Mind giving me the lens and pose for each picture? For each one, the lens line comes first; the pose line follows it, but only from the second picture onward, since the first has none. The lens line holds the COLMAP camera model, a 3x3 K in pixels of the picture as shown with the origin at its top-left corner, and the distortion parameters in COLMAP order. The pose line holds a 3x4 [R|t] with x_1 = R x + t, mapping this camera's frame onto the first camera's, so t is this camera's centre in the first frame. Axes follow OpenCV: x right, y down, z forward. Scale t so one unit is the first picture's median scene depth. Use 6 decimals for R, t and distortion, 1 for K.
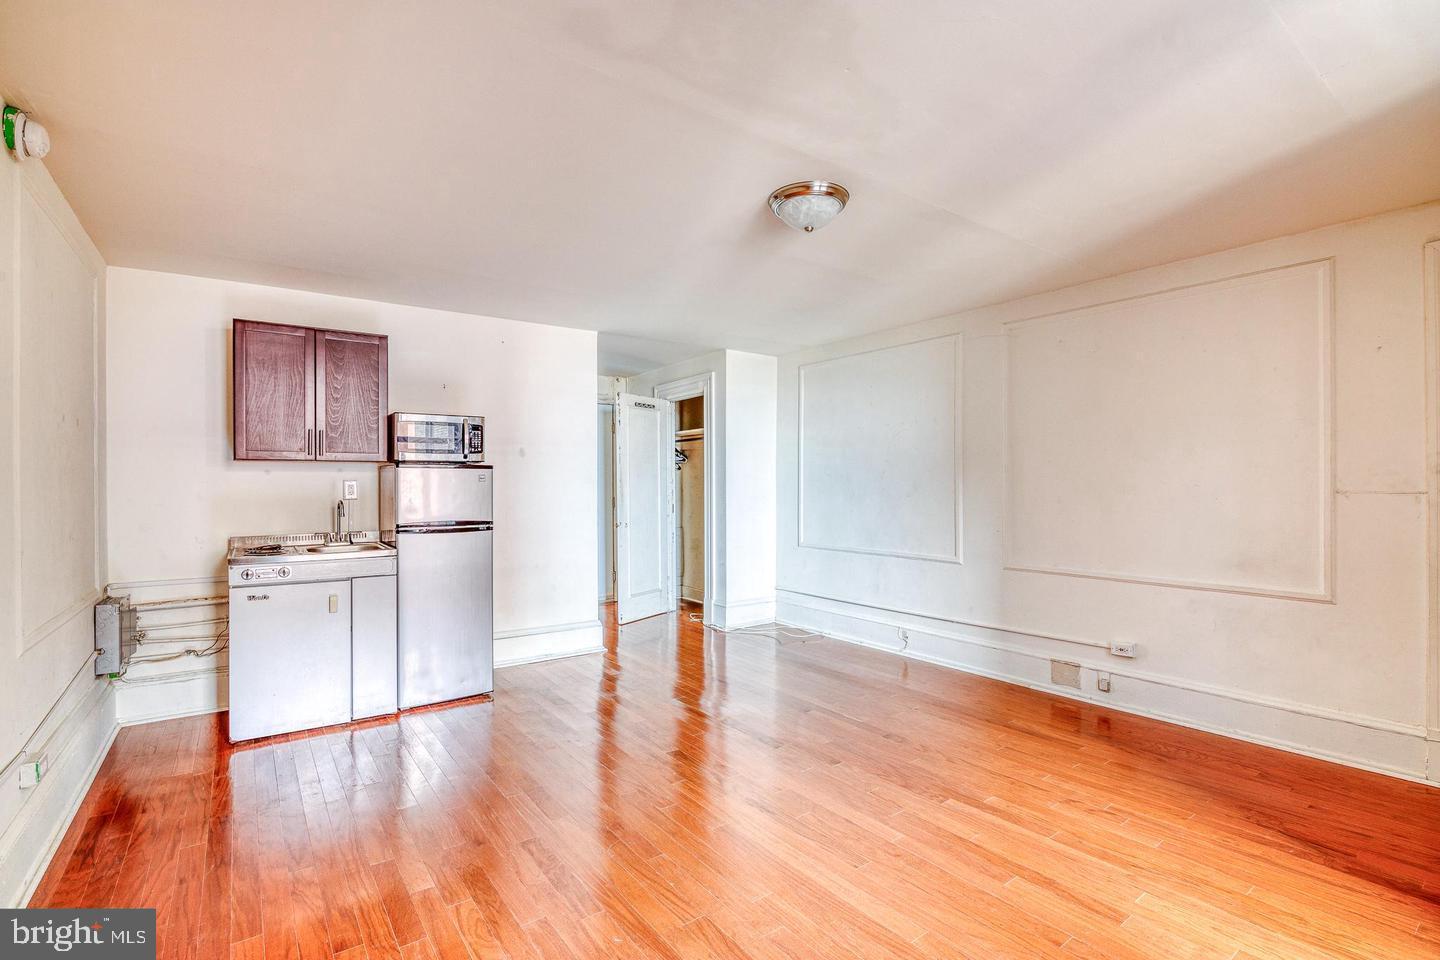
lens RADIAL K [[662.1, 0, 719.5], [0, 662.1, 484.9], [0, 0, 1]] dist [-0.016841, 0.000313]
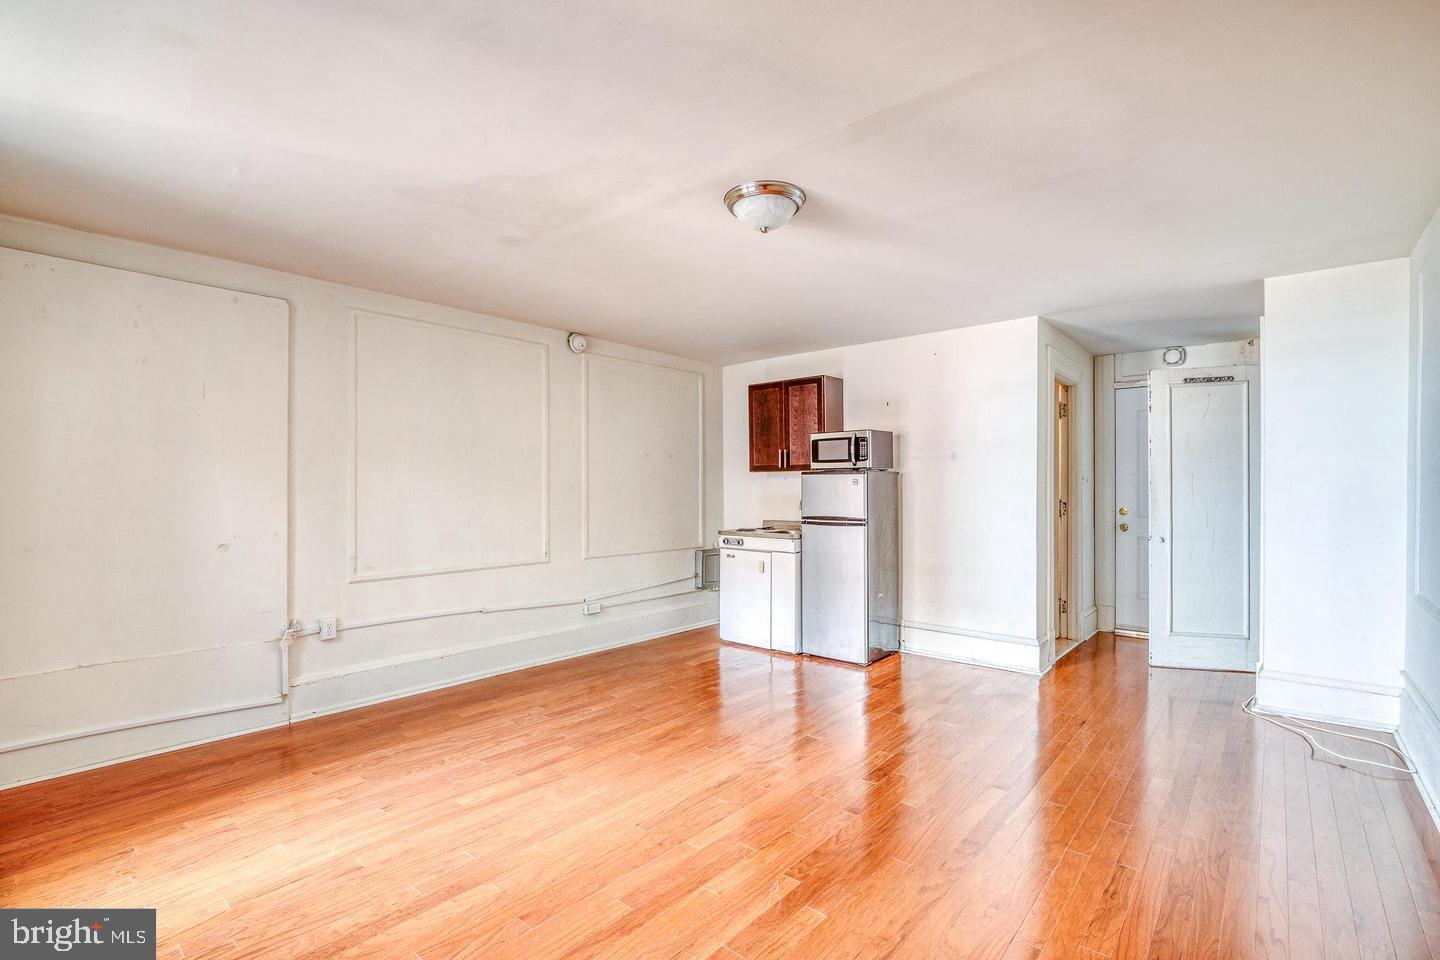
lens RADIAL K [[662.1, 0, 719.5], [0, 662.1, 484.9], [0, 0, 1]] dist [-0.016841, 0.000313]
pose [[0.231544, -0.002618, -0.972821, 0.735355], [-0.001264, 0.999995, -0.002992, -0.000808], [0.972824, 0.001922, 0.231539, 0.478063]]
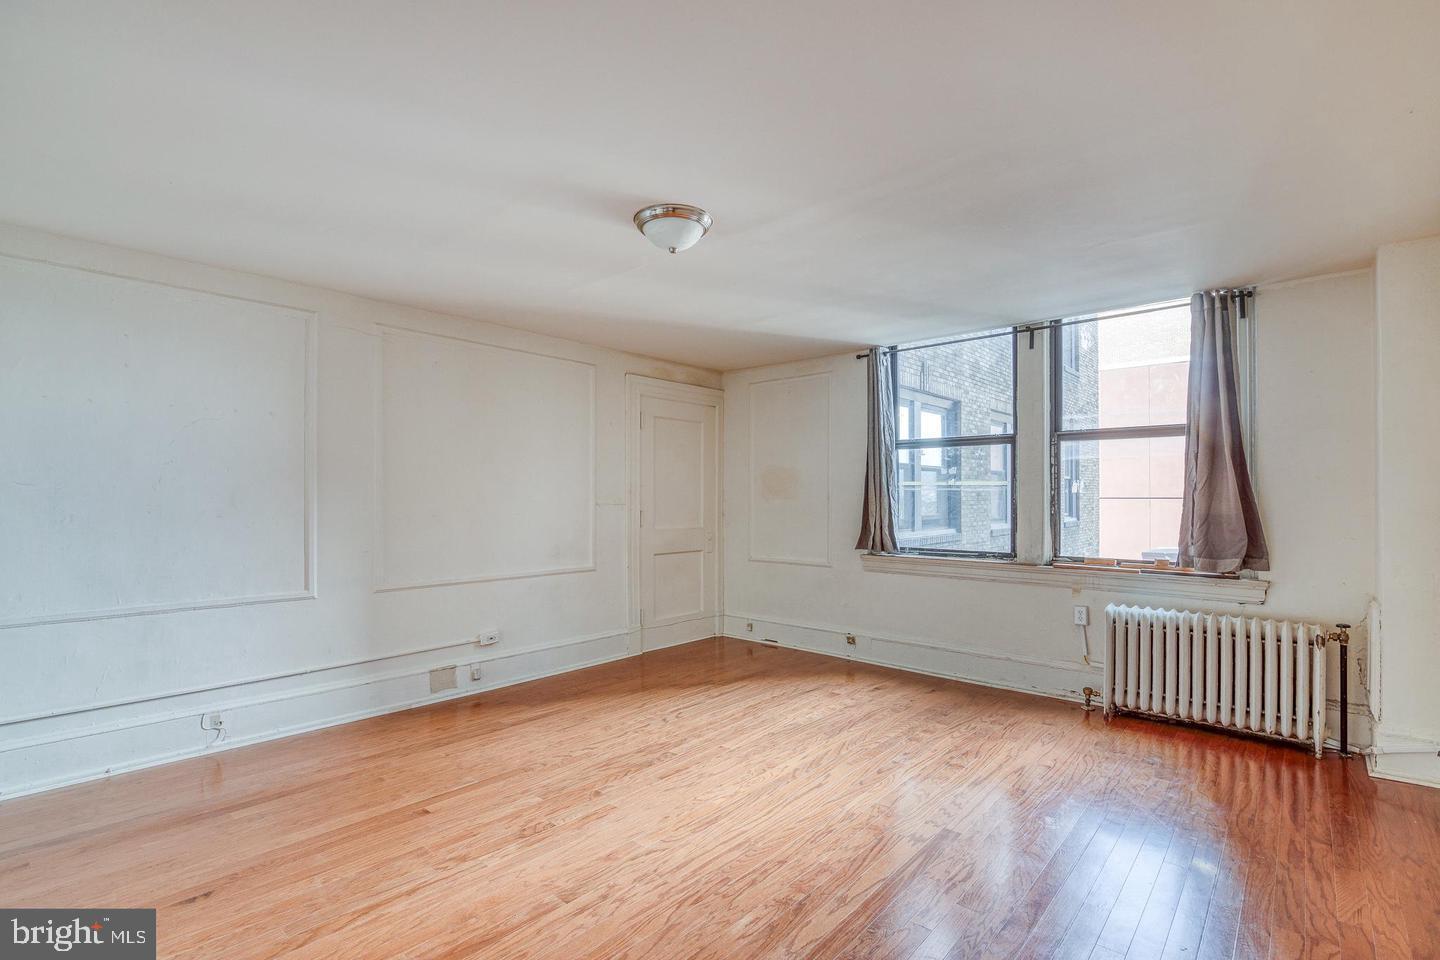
lens RADIAL K [[663.2, 0, 719.8], [0, 663.2, 499.1], [0, 0, 1]] dist [-0.015836, 0.000197]
pose [[-0.207667, 0.004073, 0.978191, -0.594453], [0.001946, 0.999991, -0.003750, 0.003261], [-0.978198, 0.001125, -0.207673, 0.774513]]
